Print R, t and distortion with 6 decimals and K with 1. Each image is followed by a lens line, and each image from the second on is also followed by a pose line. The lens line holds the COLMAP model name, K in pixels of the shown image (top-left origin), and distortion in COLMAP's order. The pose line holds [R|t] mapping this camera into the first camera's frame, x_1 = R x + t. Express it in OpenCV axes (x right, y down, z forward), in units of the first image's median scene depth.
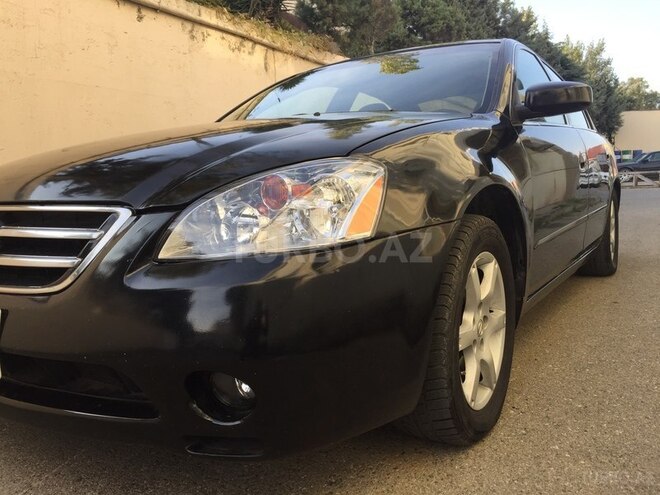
lens RADIAL K [[561.8, 0, 331.2], [0, 561.8, 251.3], [0, 0, 1]] dist [0.081002, -0.110226]
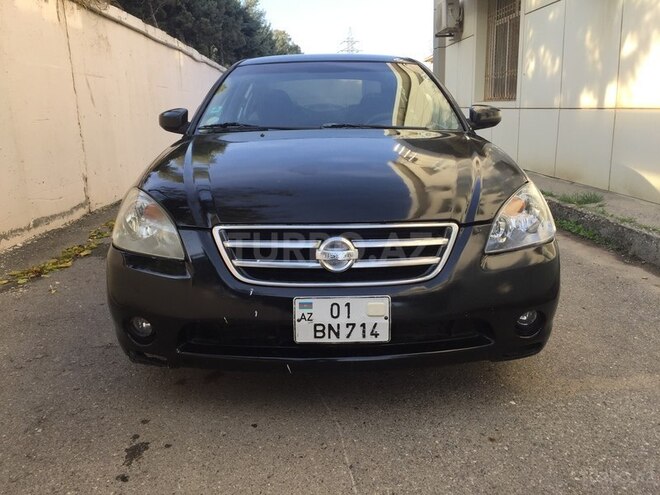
lens RADIAL K [[561.8, 0, 331.1], [0, 561.8, 254.3], [0, 0, 1]] dist [0.081002, -0.110226]
pose [[0.831985, -0.109822, 0.543820, -0.816386], [0.050038, 0.991071, 0.123590, -0.108079], [-0.552537, -0.075613, 0.830051, -0.076243]]
